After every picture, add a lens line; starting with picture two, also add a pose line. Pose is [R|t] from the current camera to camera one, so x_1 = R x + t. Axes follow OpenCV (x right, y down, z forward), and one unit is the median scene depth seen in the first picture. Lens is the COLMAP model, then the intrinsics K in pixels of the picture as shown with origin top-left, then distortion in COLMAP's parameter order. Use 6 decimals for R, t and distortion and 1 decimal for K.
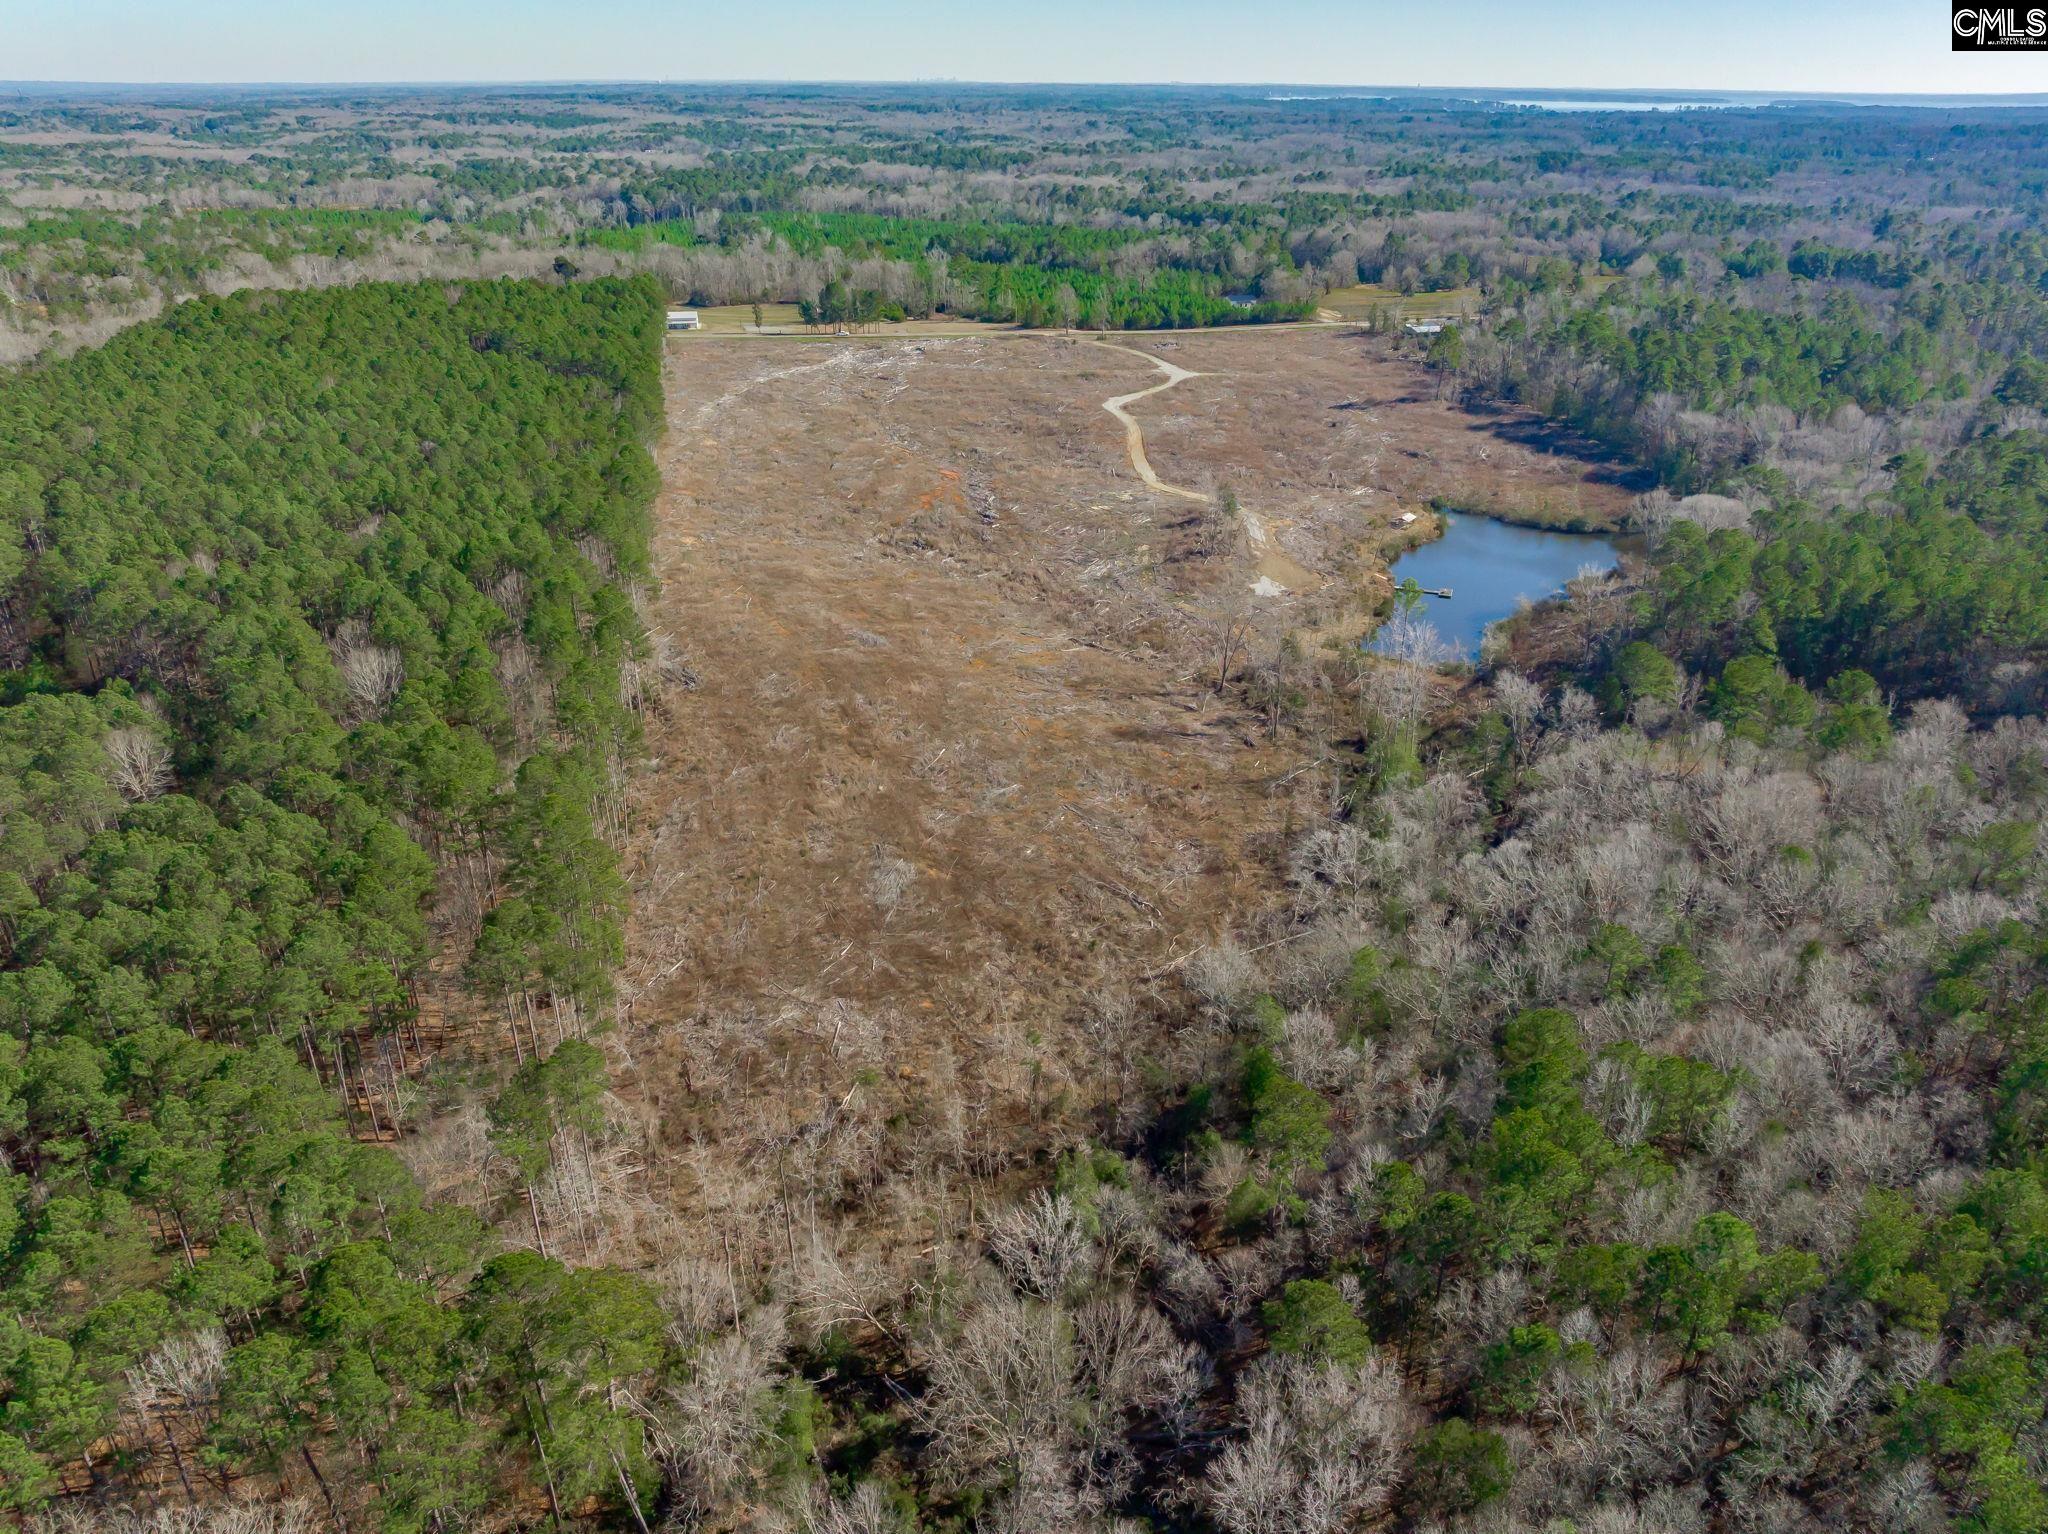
lens RADIAL K [[1469.0, 0, 1030.5], [0, 1469.0, 781.4], [0, 0, 1]] dist [-0.047192, 0.016201]
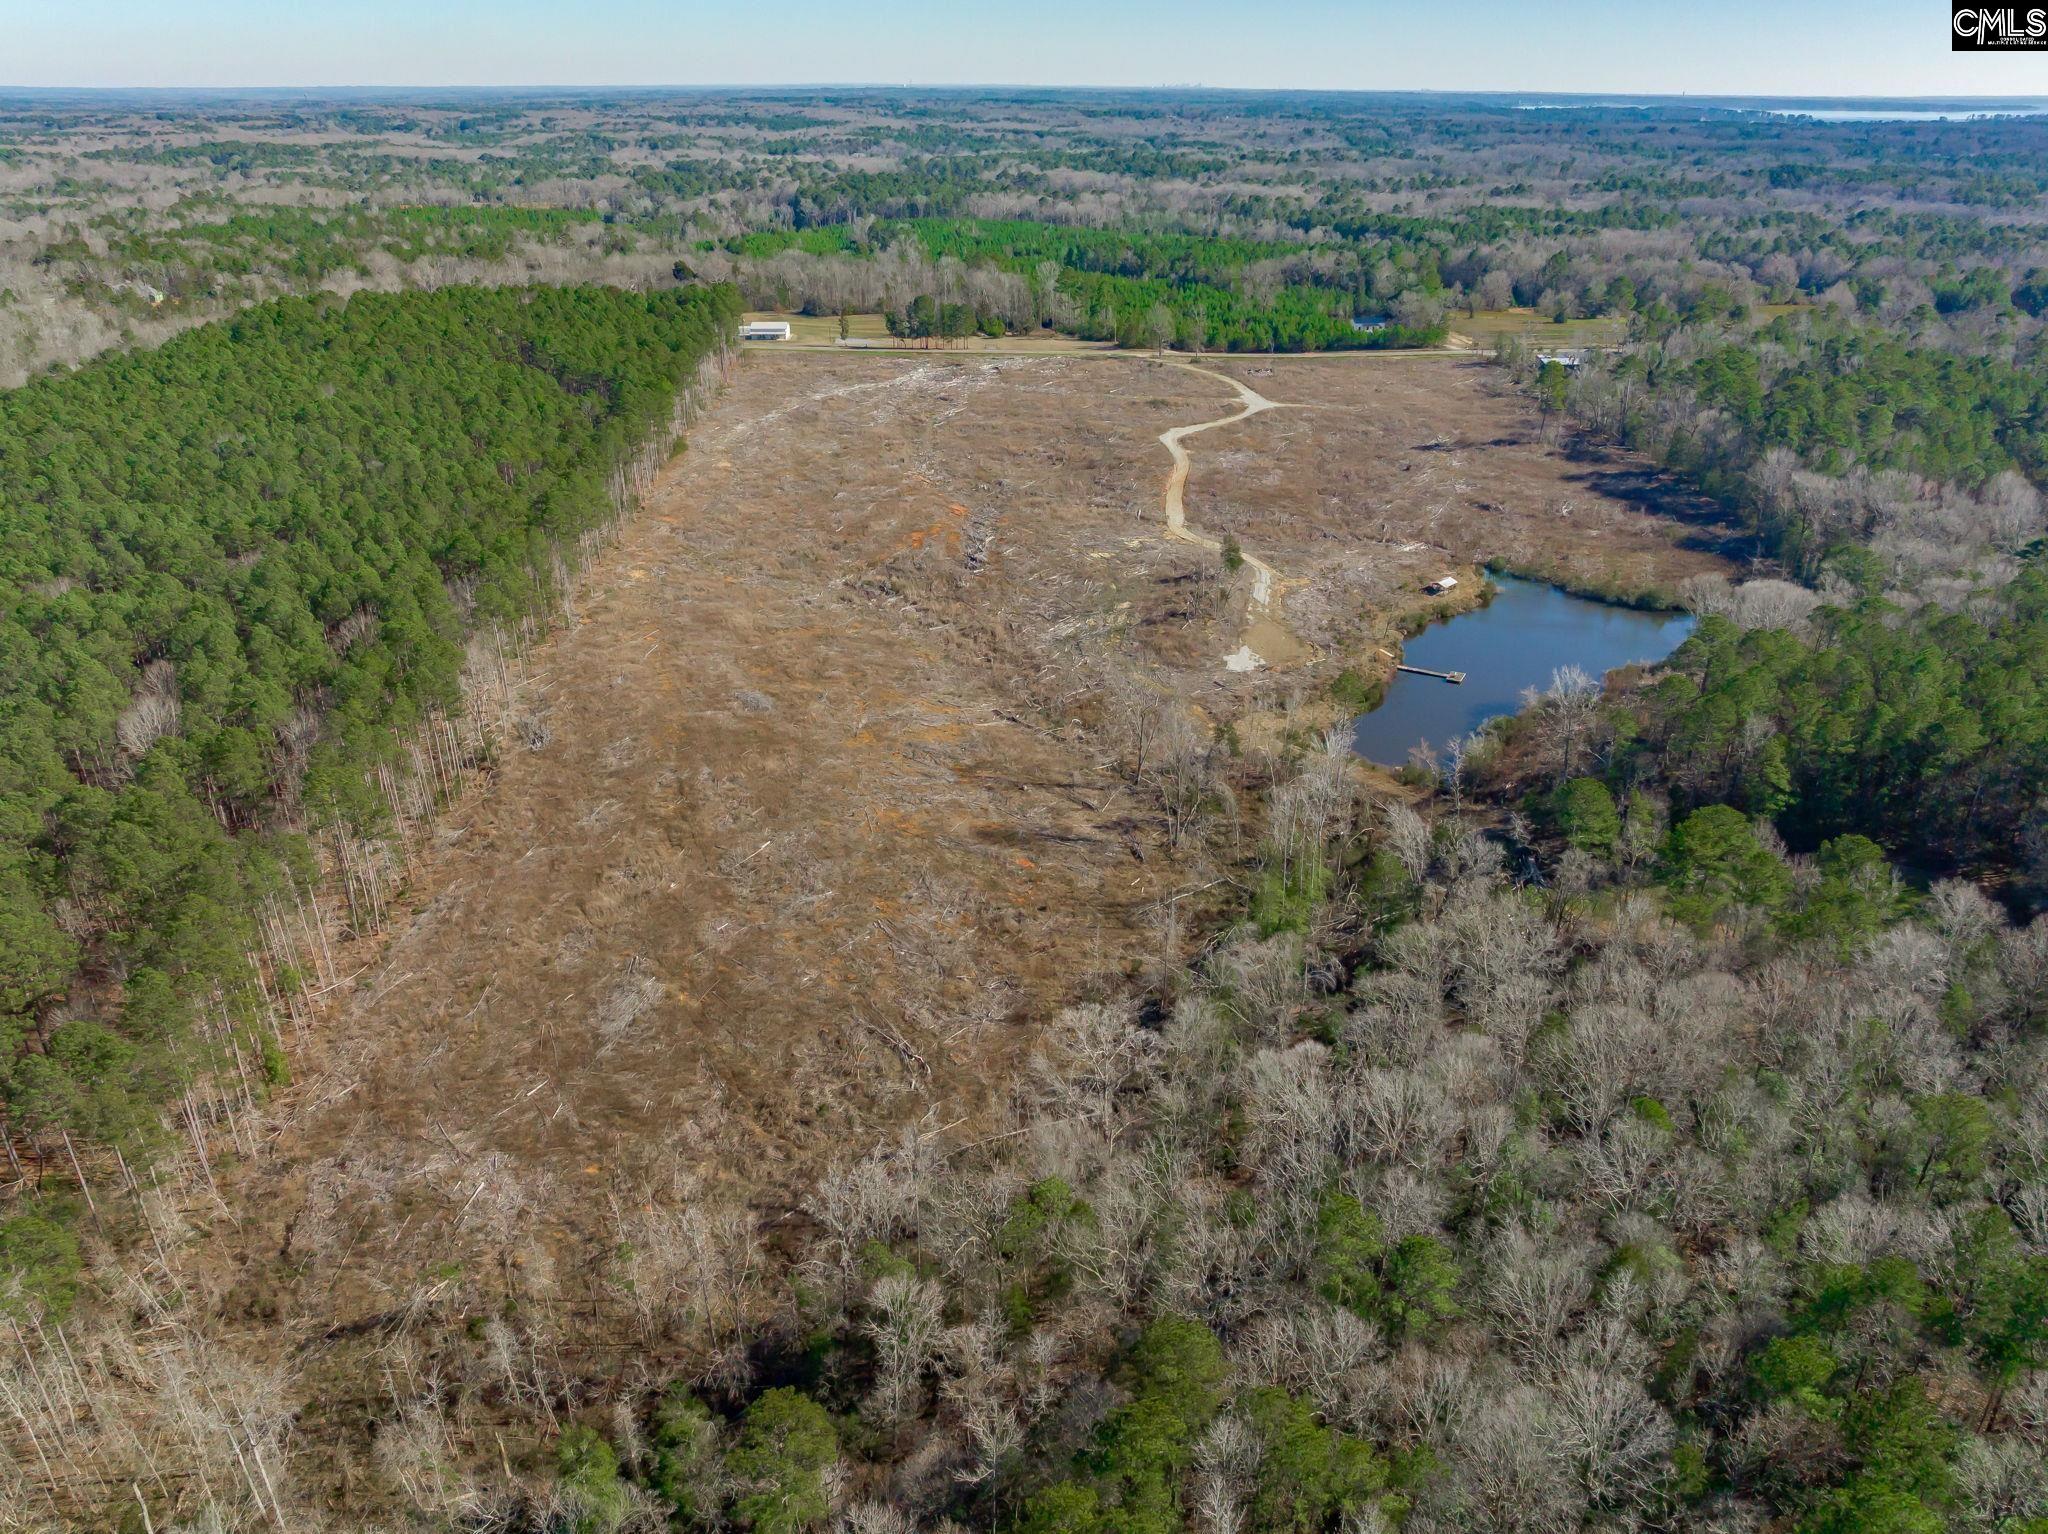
lens RADIAL K [[1469.0, 0, 1028.9], [0, 1469.0, 771.2], [0, 0, 1]] dist [-0.047192, 0.016201]
pose [[0.987194, 0.066503, -0.145000, 0.111141], [-0.067816, 0.997689, -0.004127, -0.035900], [0.144390, 0.013908, 0.989423, 0.075252]]
